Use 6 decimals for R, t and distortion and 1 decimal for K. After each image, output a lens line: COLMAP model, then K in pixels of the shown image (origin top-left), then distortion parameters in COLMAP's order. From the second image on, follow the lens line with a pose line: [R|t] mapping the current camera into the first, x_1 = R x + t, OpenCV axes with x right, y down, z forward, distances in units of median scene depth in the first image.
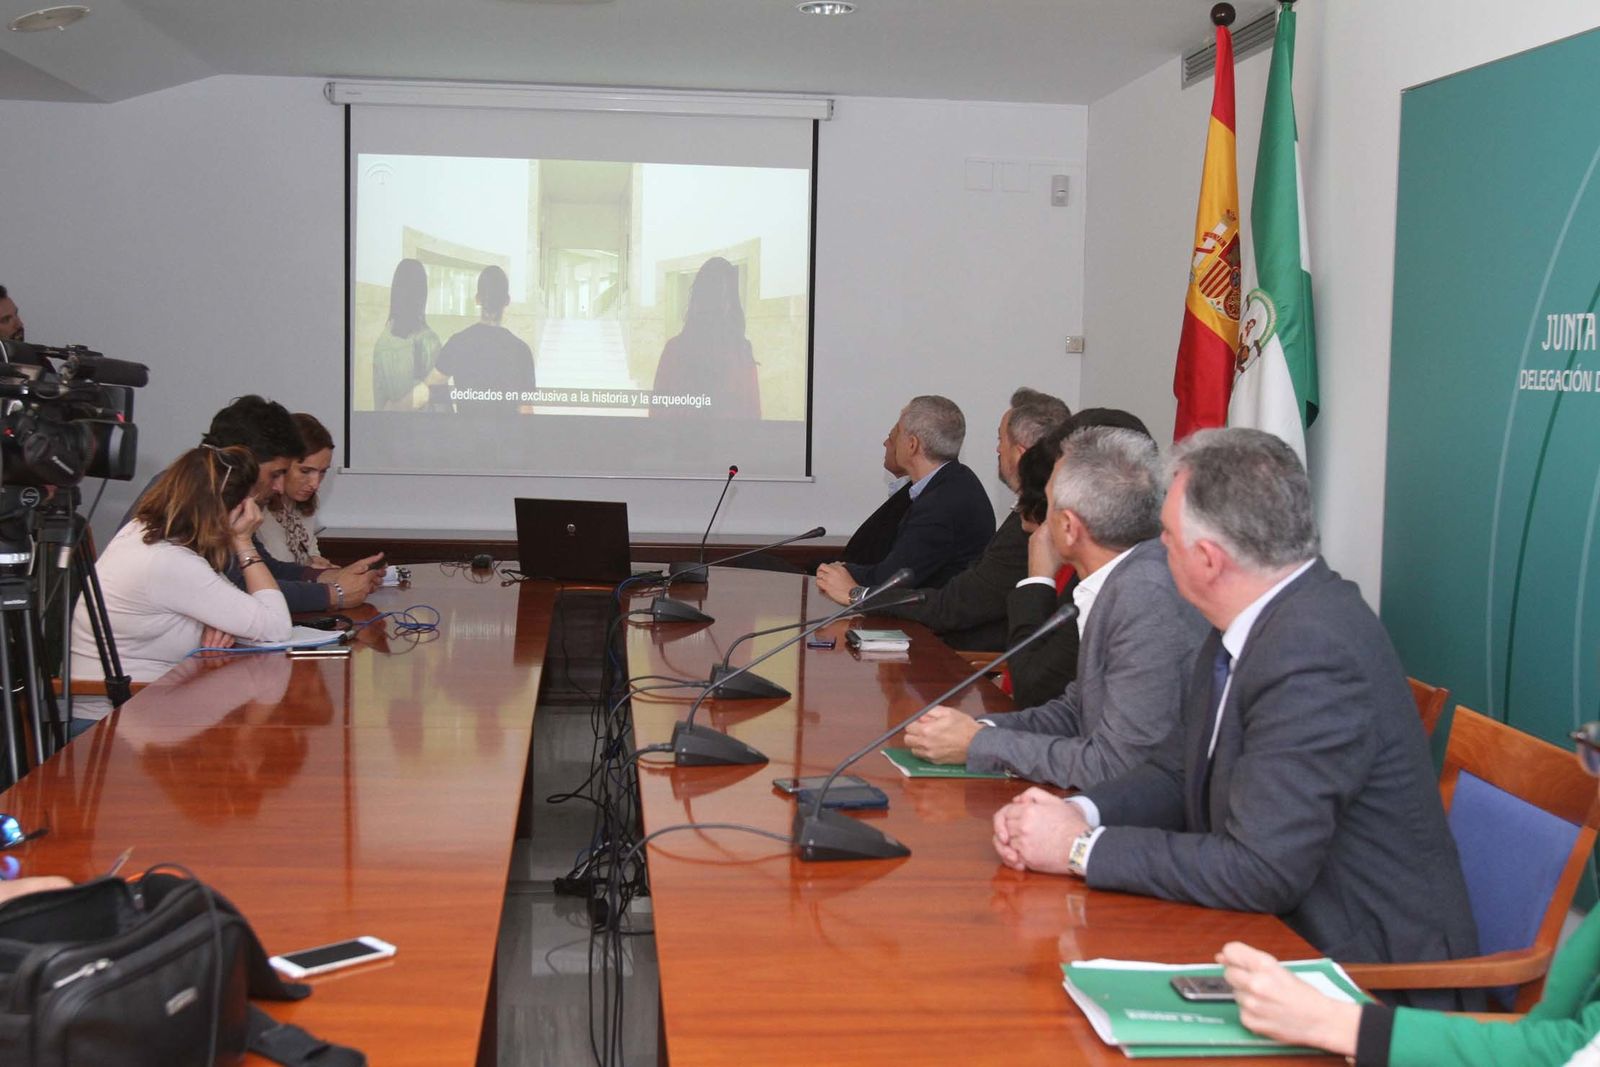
lens RADIAL K [[1901.7, 0, 800.0], [0, 1901.7, 533.5], [0, 0, 1]] dist [-0.048899, 0.090625]
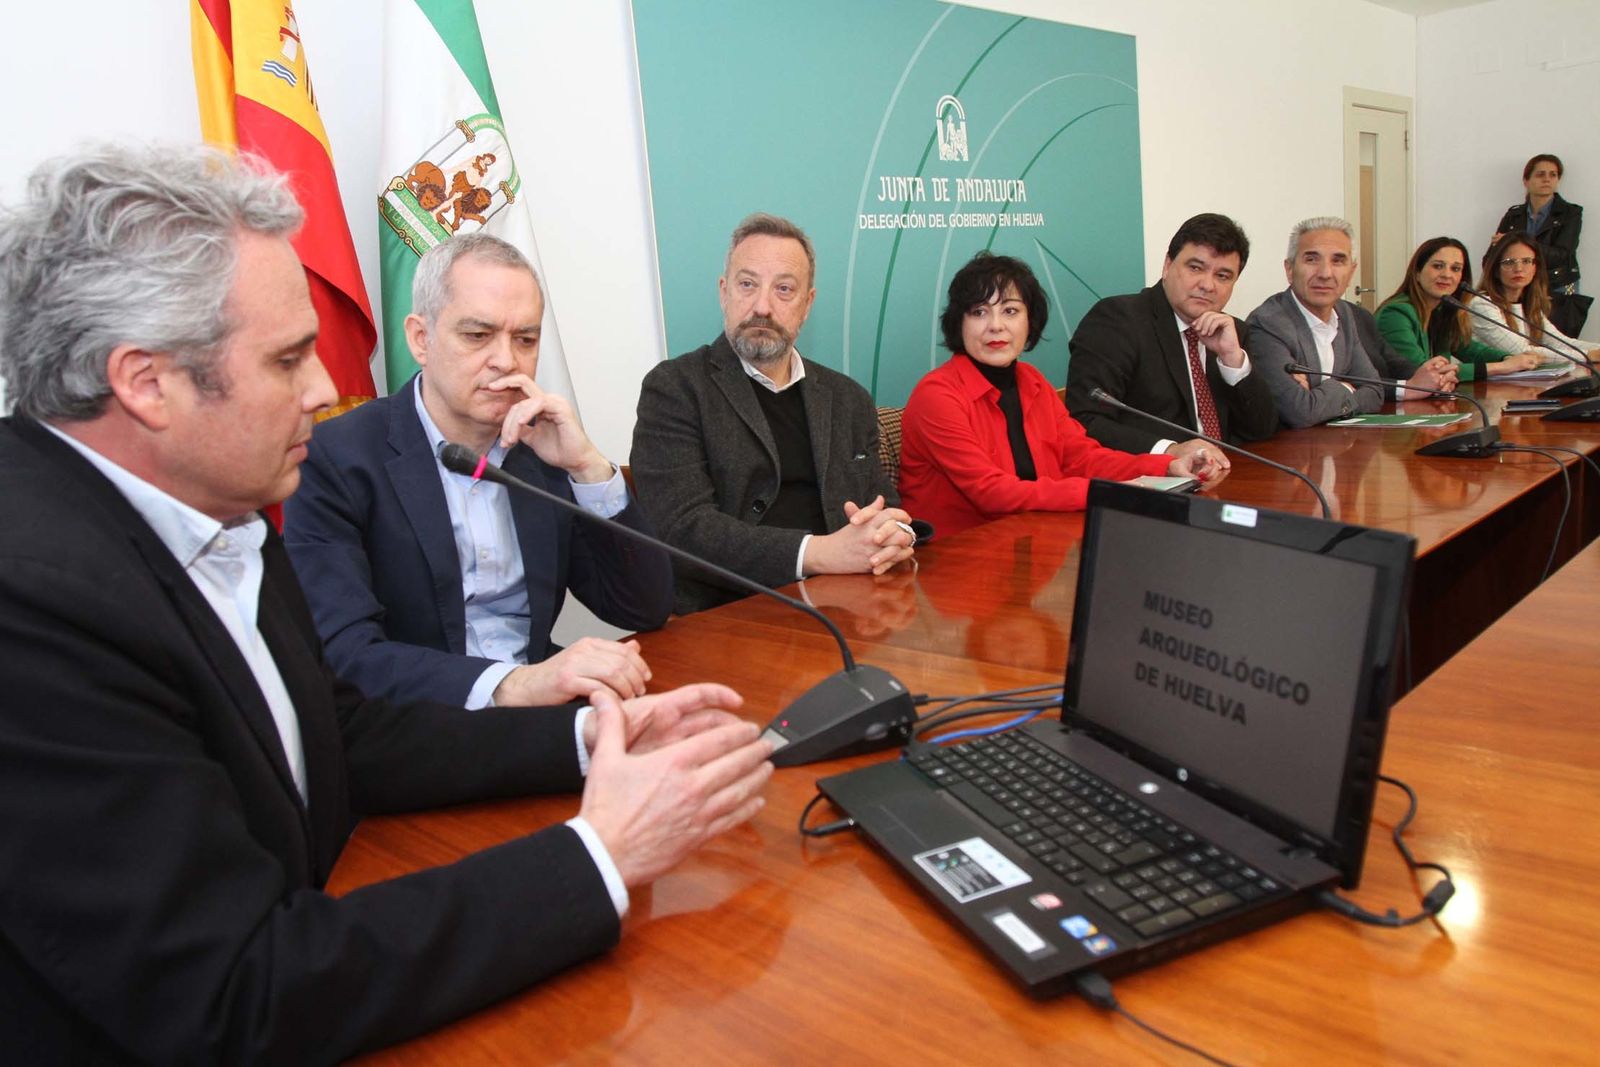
lens RADIAL K [[1177.4, 0, 793.1], [0, 1177.4, 538.2], [0, 0, 1]] dist [-0.099062, 0.062236]
pose [[-0.616387, -0.120296, 0.778200, -0.274699], [0.143201, 0.954659, 0.260998, -0.084559], [-0.774313, 0.272315, -0.571213, 1.489731]]
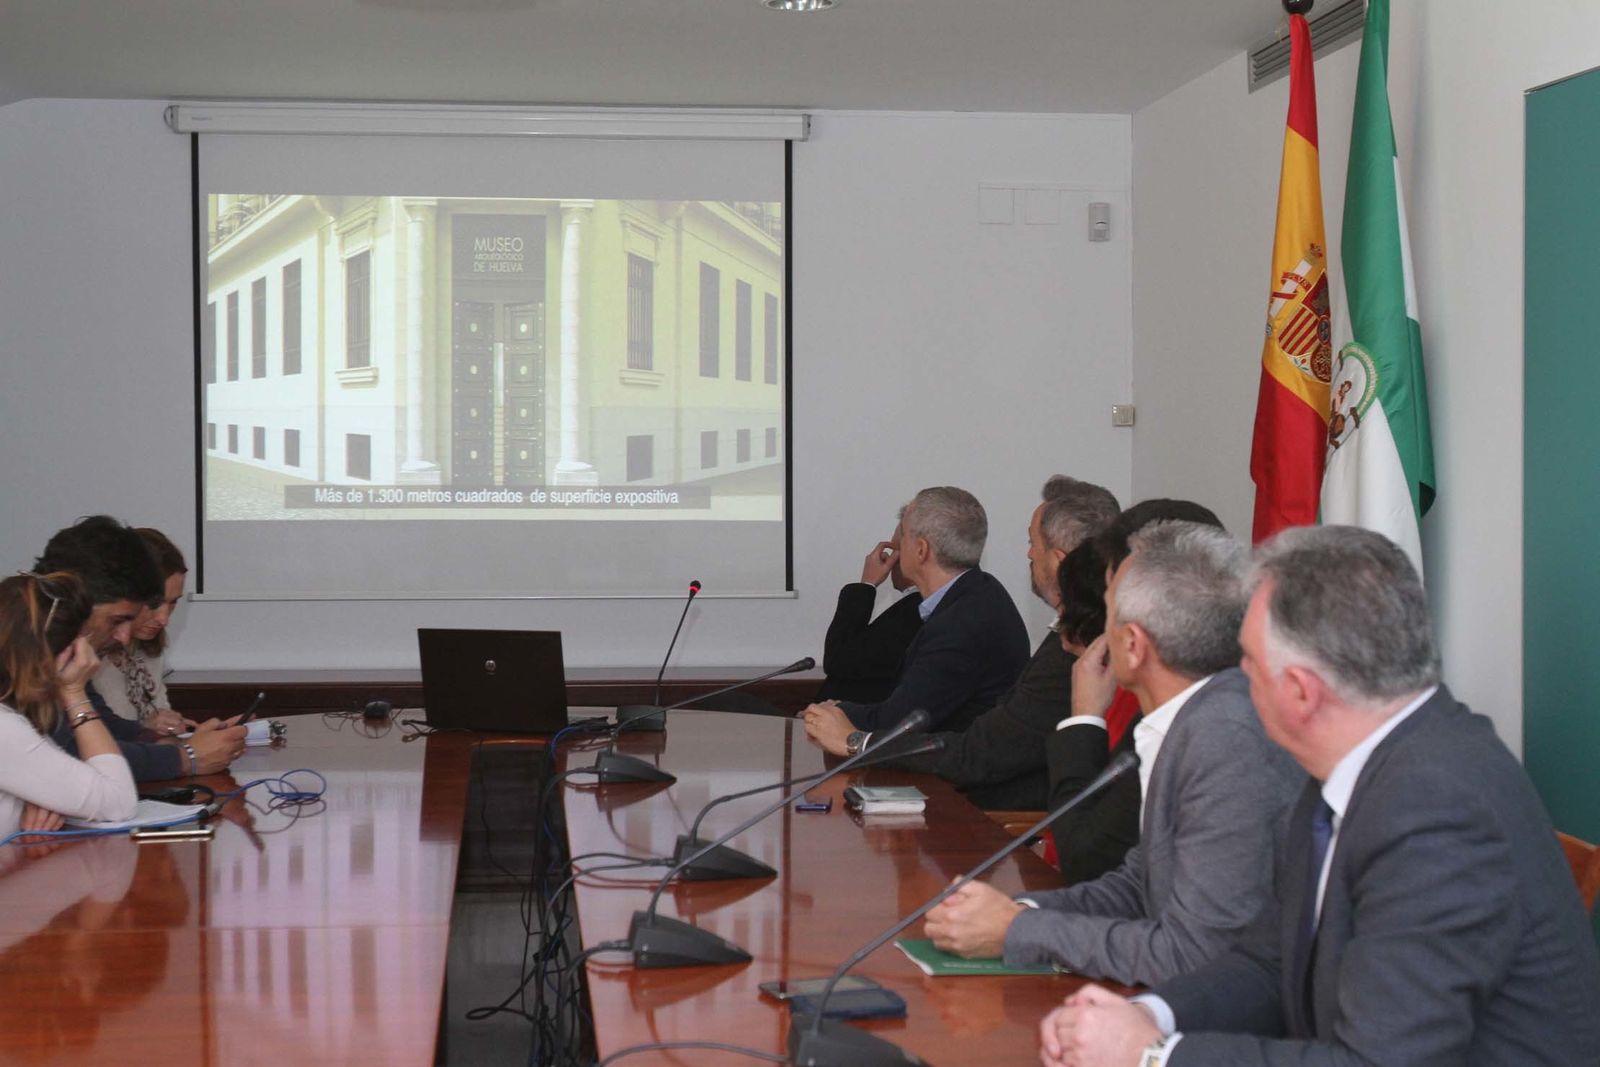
lens RADIAL K [[2439.0, 0, 800.0], [0, 2439.0, 533.5], [0, 0, 1]] dist [-0.007883, 0.062126]
pose [[0.999679, -0.022998, 0.010621, -0.002594], [0.023517, 0.998390, -0.051620, -0.002835], [-0.009417, 0.051854, 0.998610, -0.014158]]
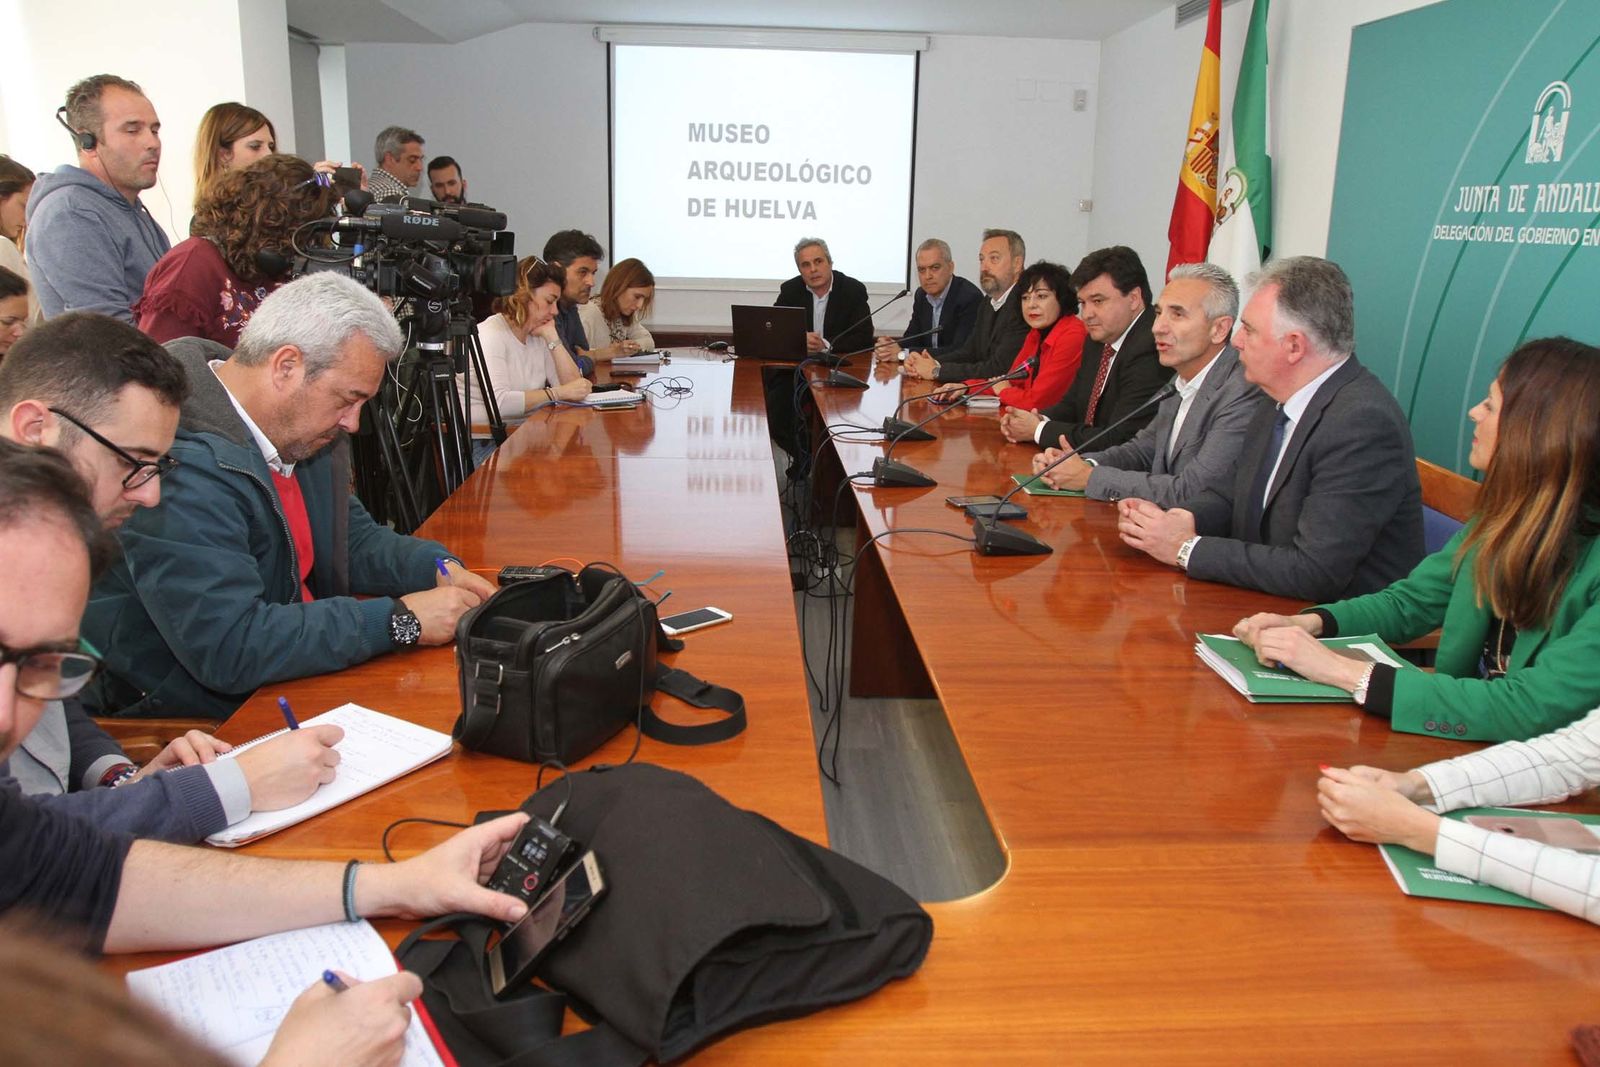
lens RADIAL K [[1177.4, 0, 793.1], [0, 1177.4, 538.2], [0, 0, 1]] dist [-0.099062, 0.062236]
pose [[0.998127, 0.016756, -0.058845, -0.055245], [-0.006074, 0.984156, 0.177202, -0.001842], [0.060881, -0.176512, 0.982414, 0.053208]]
